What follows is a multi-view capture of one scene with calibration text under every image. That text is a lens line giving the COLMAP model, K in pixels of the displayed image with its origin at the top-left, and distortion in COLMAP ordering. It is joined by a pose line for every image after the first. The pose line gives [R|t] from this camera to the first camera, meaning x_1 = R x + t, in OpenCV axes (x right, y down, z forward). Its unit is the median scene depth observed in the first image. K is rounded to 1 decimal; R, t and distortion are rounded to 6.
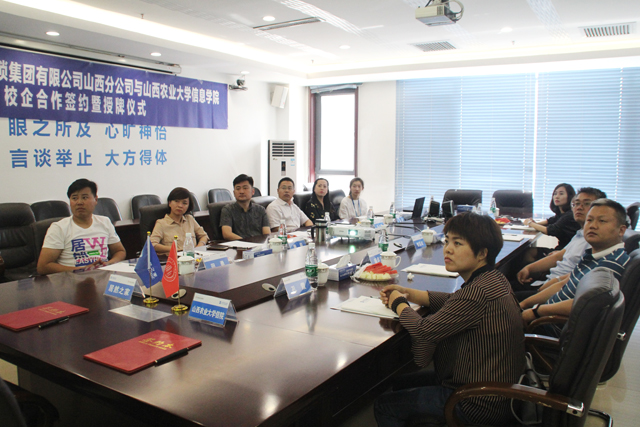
lens RADIAL K [[540.8, 0, 320.0], [0, 540.8, 213.5], [0, 0, 1]] dist [-0.089119, 0.006508]
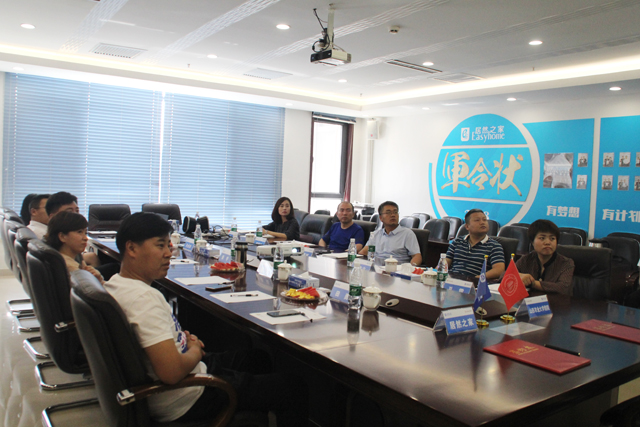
lens RADIAL K [[540.8, 0, 320.0], [0, 540.8, 213.5], [0, 0, 1]] dist [-0.089119, 0.006508]
pose [[0.403602, -0.041926, 0.913973, -0.459280], [0.051590, 0.998403, 0.023017, -0.030396], [-0.913479, 0.037862, 0.405121, 0.283605]]
